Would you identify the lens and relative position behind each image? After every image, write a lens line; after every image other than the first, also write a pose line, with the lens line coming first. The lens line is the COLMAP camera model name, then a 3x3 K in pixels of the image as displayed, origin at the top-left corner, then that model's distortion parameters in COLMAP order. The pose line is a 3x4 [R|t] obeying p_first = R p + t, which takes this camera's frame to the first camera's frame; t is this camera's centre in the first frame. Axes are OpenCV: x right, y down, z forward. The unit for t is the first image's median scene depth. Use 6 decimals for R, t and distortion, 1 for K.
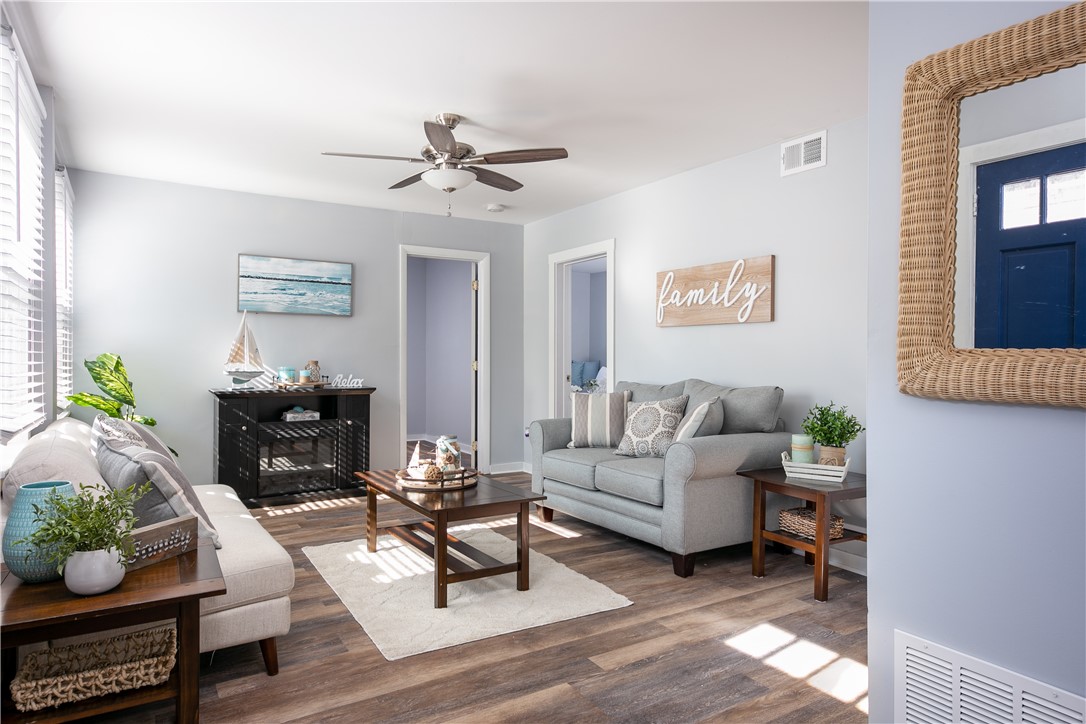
lens RADIAL K [[654.9, 0, 543.7], [0, 654.9, 362.0], [0, 0, 1]] dist [0.003248, 0.000380]
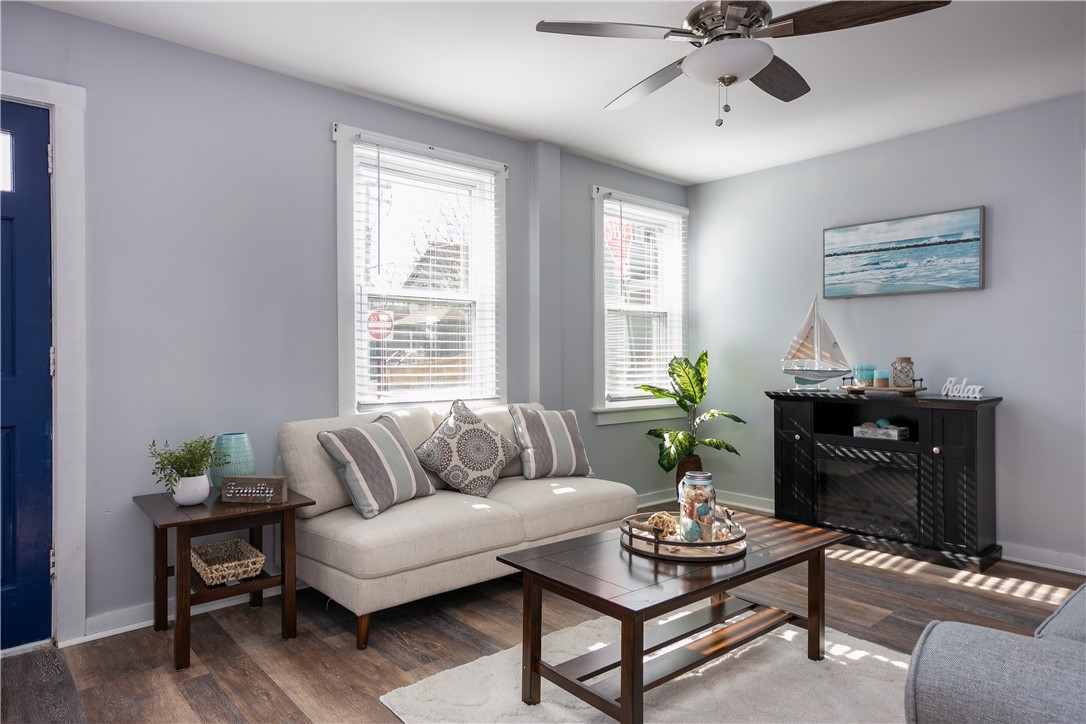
lens RADIAL K [[666.5, 0, 542.8], [0, 666.5, 357.3], [0, 0, 1]] dist [0.010856, 0.001236]
pose [[0.147548, -0.002668, -0.989051, 0.318420], [-0.003139, 0.999990, -0.003166, 0.002020], [0.989050, 0.003572, 0.147538, 0.509523]]
